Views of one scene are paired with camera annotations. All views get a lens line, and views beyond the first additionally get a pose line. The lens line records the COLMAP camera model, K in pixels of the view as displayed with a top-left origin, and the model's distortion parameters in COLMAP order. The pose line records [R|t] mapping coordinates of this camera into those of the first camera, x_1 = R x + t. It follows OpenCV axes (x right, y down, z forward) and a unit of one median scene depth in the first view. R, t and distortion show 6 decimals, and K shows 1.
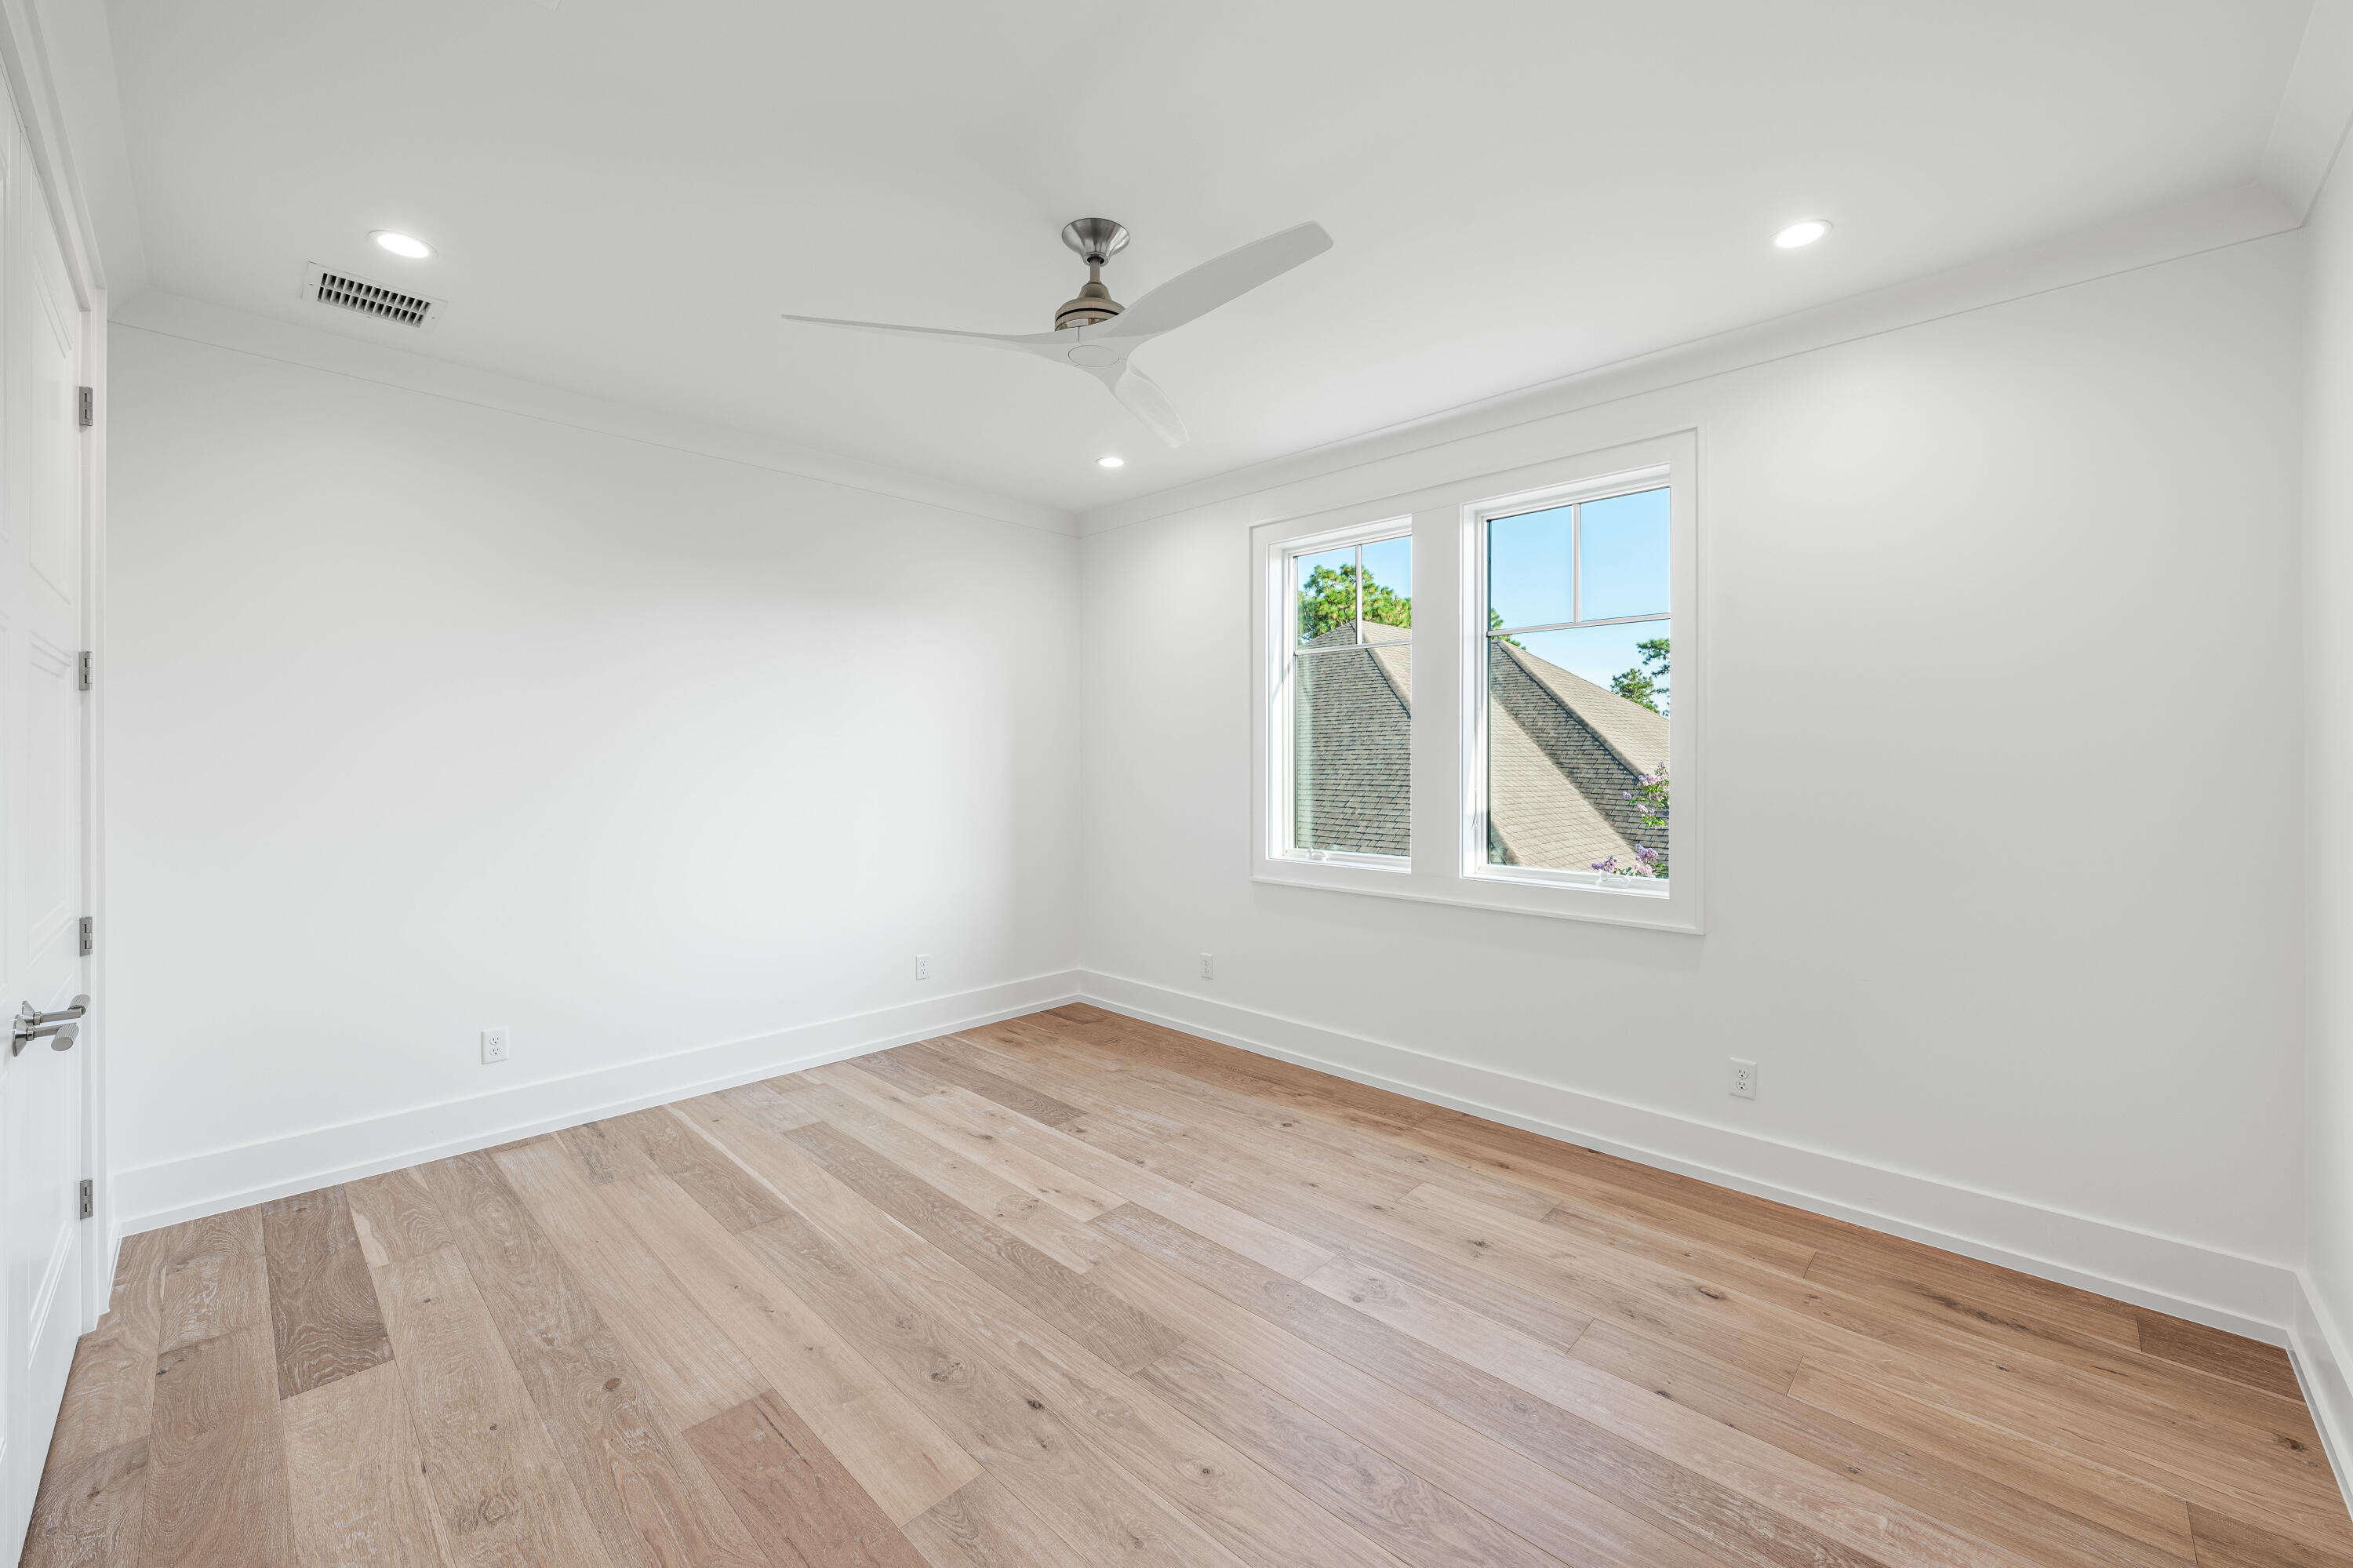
lens RADIAL K [[925.4, 0, 1153.1], [0, 925.4, 781.2], [0, 0, 1]] dist [-0.000850, 0.000097]
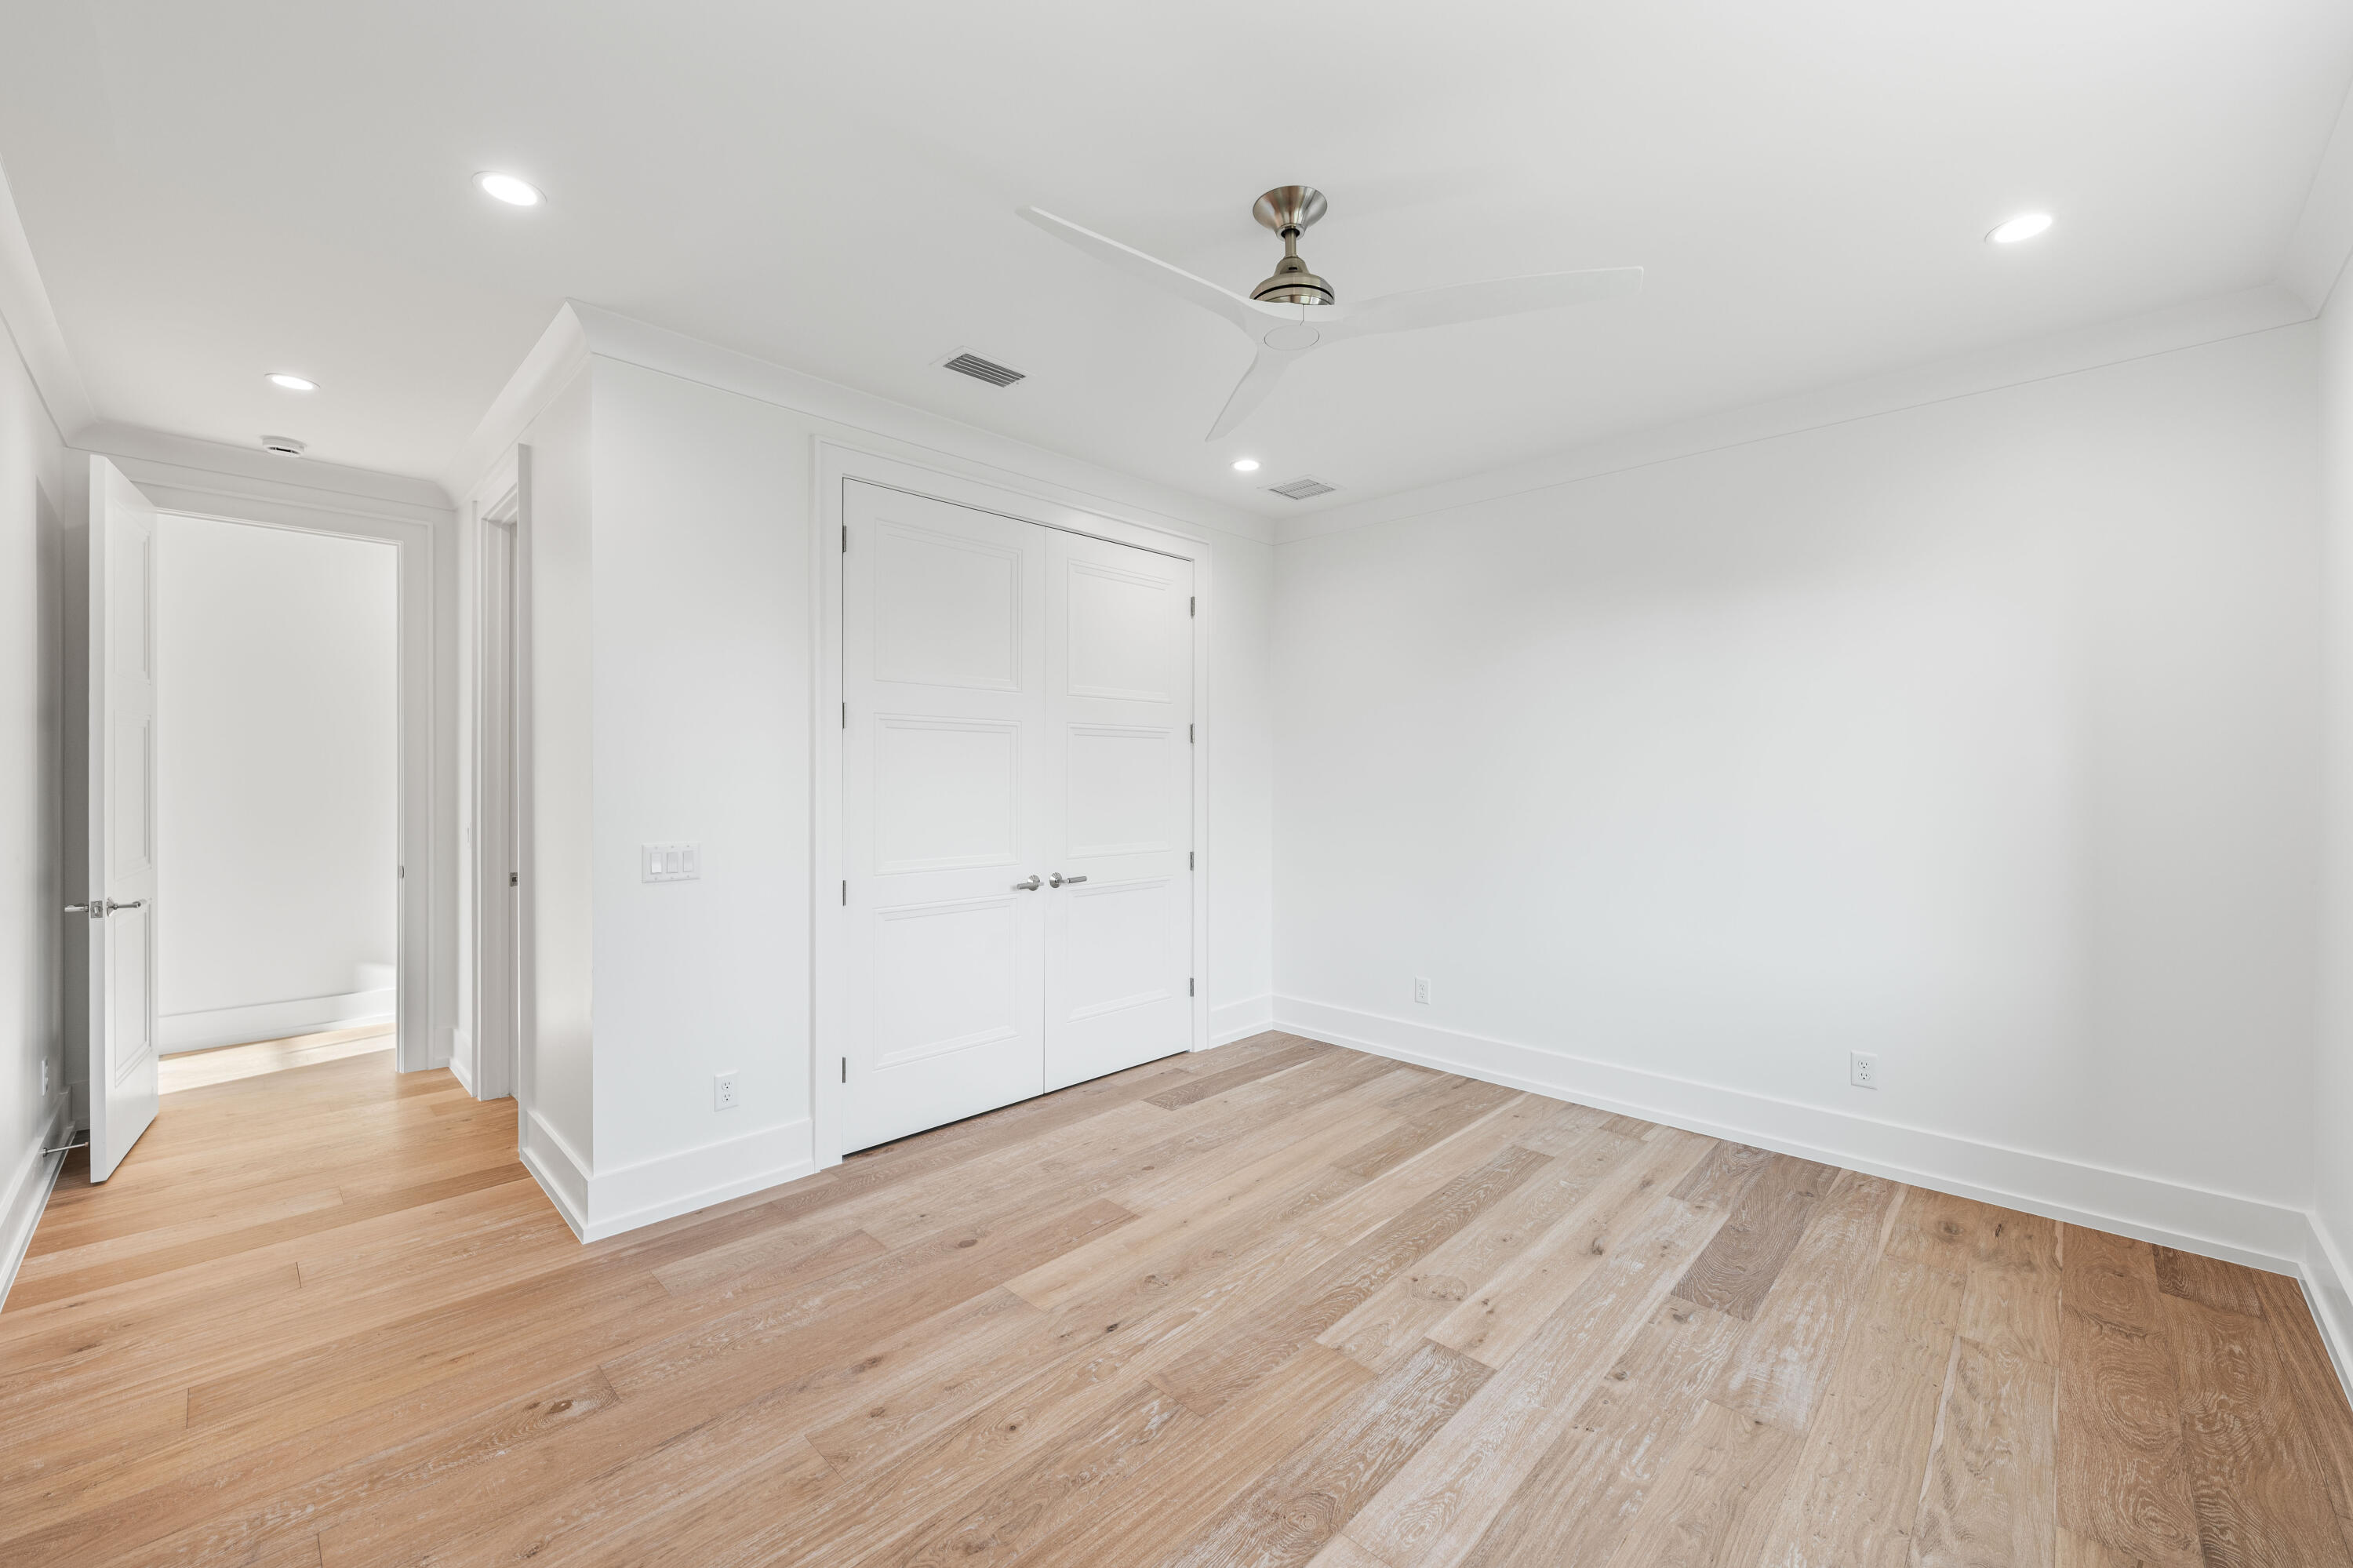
lens RADIAL K [[925.4, 0, 1153.1], [0, 925.4, 781.2], [0, 0, 1]] dist [-0.000850, 0.000097]
pose [[-0.005653, 0.005890, -0.999967, 0.641302], [-0.026663, 0.999626, 0.006038, -0.008058], [0.999628, 0.026697, -0.005493, 0.655439]]
